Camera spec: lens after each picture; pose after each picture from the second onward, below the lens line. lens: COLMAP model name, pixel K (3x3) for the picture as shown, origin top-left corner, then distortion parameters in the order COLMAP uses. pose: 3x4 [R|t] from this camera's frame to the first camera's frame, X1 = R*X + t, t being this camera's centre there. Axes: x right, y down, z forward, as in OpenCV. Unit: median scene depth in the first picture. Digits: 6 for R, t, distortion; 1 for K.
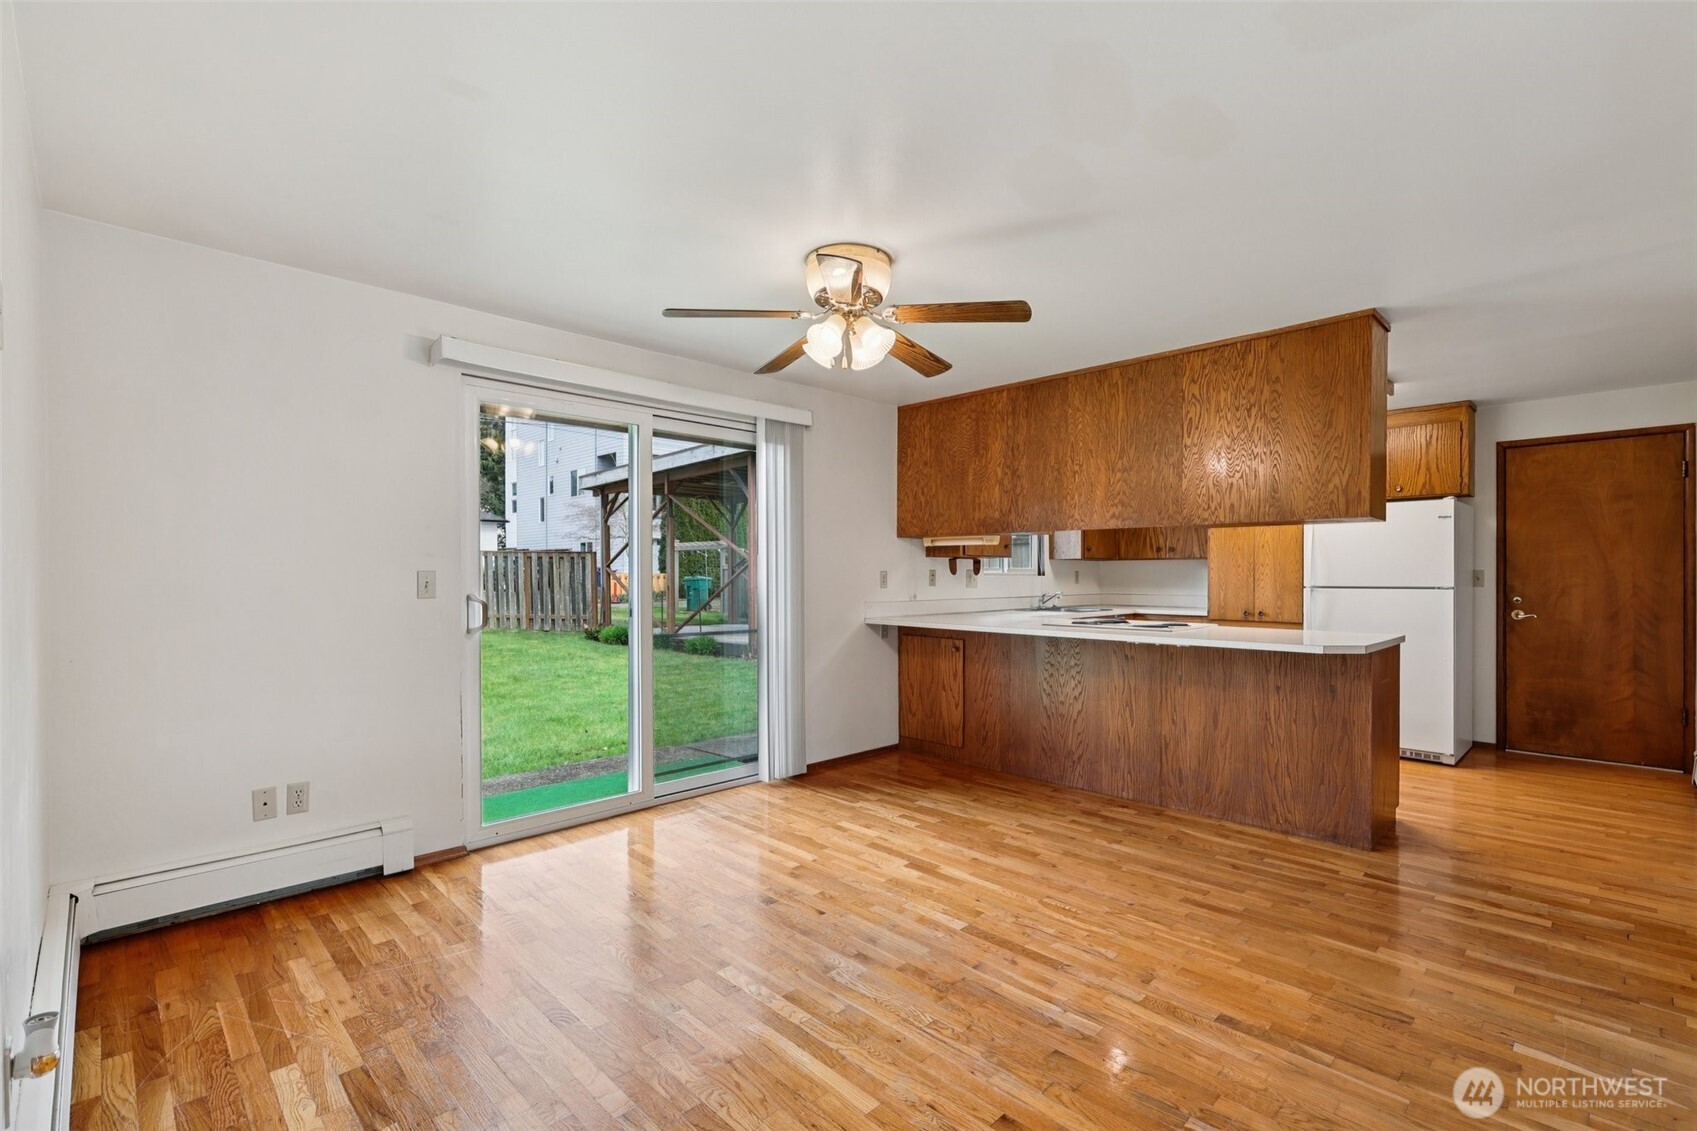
lens RADIAL K [[759.3, 0, 861.9], [0, 759.3, 582.8], [0, 0, 1]] dist [-0.001139, 0.003376]
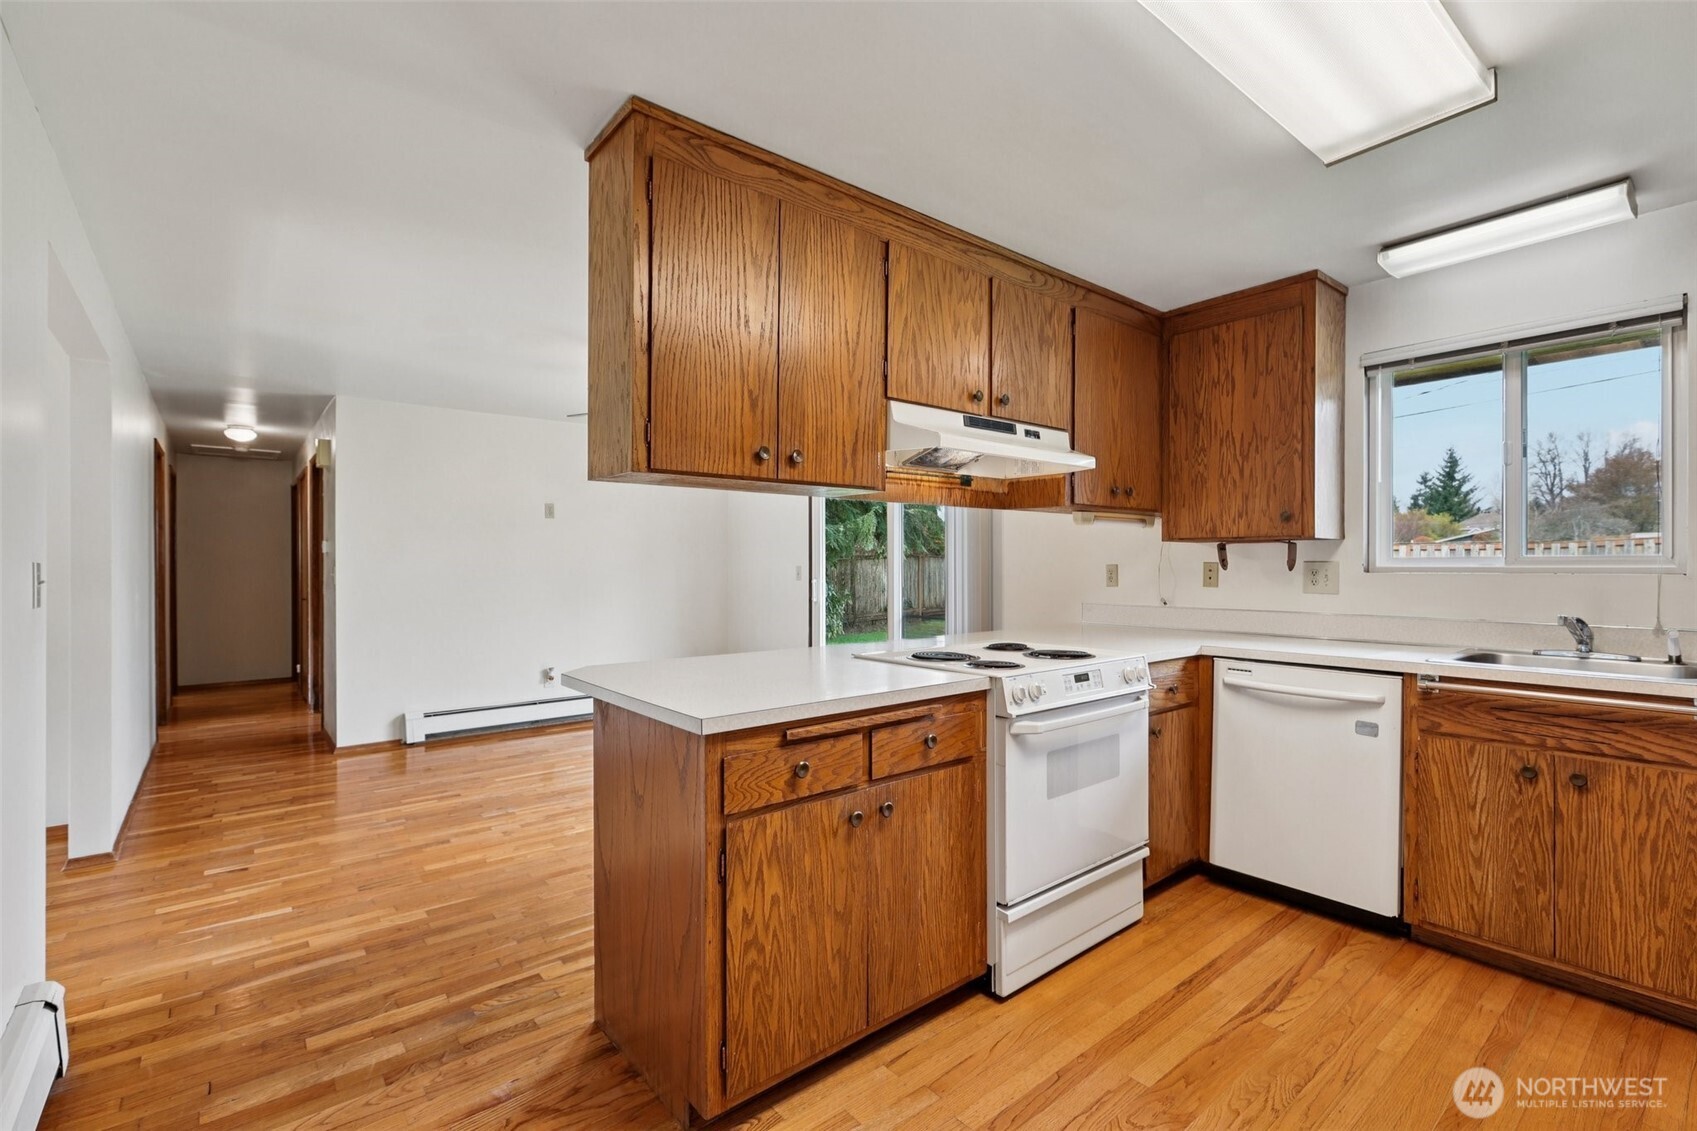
lens RADIAL K [[759.3, 0, 862.8], [0, 759.3, 561.9], [0, 0, 1]] dist [-0.001139, 0.003376]
pose [[-0.084528, -0.005816, -0.996404, 1.134692], [-0.011354, 0.999924, -0.004873, -0.015725], [0.996356, 0.010901, -0.084588, 1.131911]]
